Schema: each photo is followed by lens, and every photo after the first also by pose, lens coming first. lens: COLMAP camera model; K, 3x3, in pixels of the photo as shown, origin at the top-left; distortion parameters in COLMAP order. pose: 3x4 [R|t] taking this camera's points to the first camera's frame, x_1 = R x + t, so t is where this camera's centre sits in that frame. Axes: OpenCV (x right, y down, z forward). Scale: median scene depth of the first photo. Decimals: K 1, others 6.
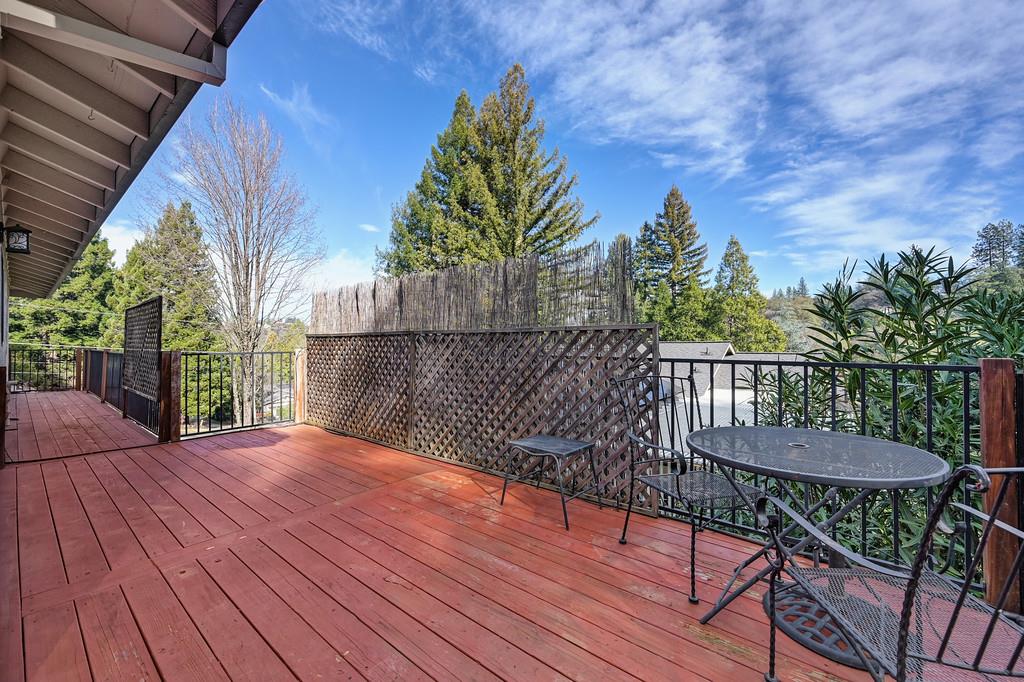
lens RADIAL K [[414.9, 0, 489.7], [0, 414.9, 339.8], [0, 0, 1]] dist [0.005460, 0.002073]
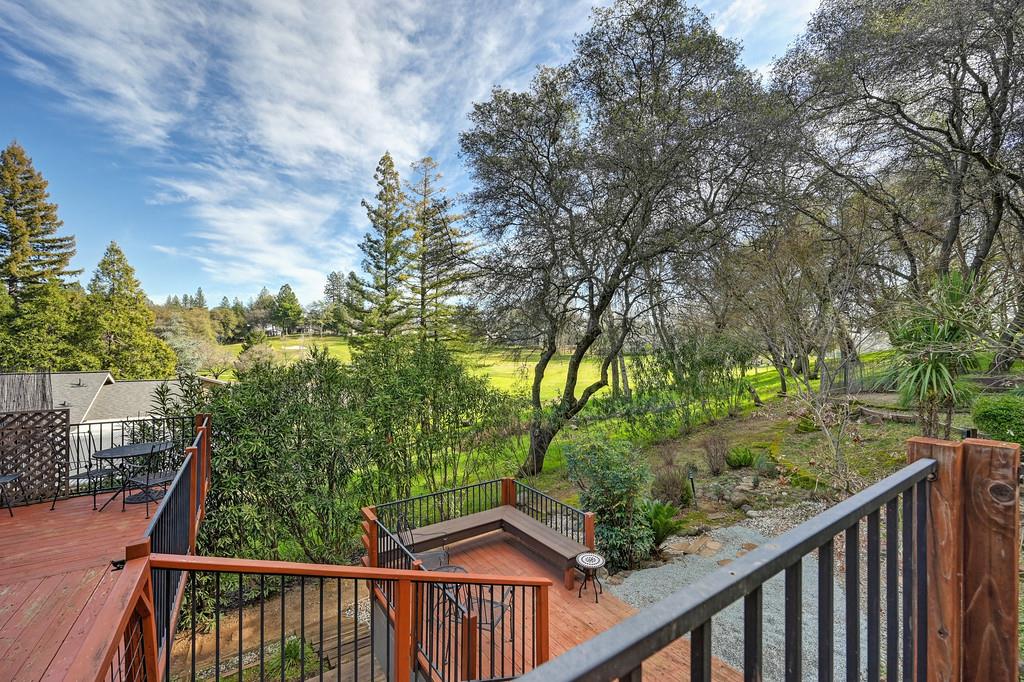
lens RADIAL K [[414.9, 0, 540.9], [0, 414.9, 353.2], [0, 0, 1]] dist [0.005460, 0.002073]
pose [[0.242541, 0.006560, 0.970119, -0.058077], [-0.021468, 0.999769, -0.001393, -0.020474], [-0.969904, -0.020489, 0.242626, -0.101189]]
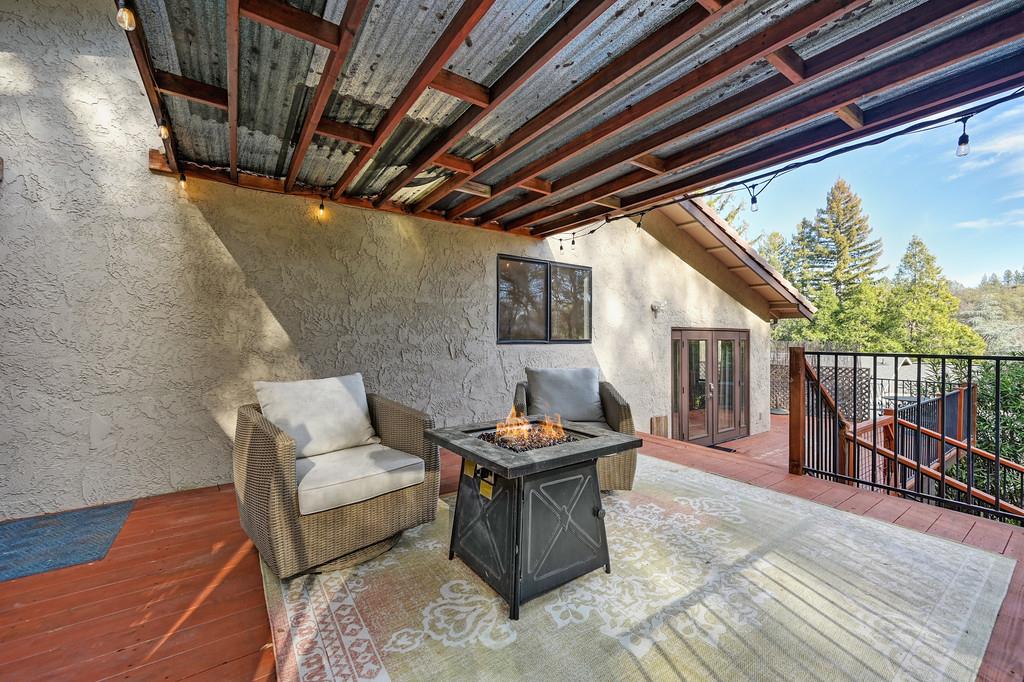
lens RADIAL K [[414.9, 0, 474.1], [0, 414.9, 335.3], [0, 0, 1]] dist [0.005460, 0.002073]
pose [[0.958408, 0.005103, -0.285355, -0.094821], [-0.002466, 0.999951, 0.009600, -0.019353], [0.285390, -0.008497, 0.958374, -0.178400]]
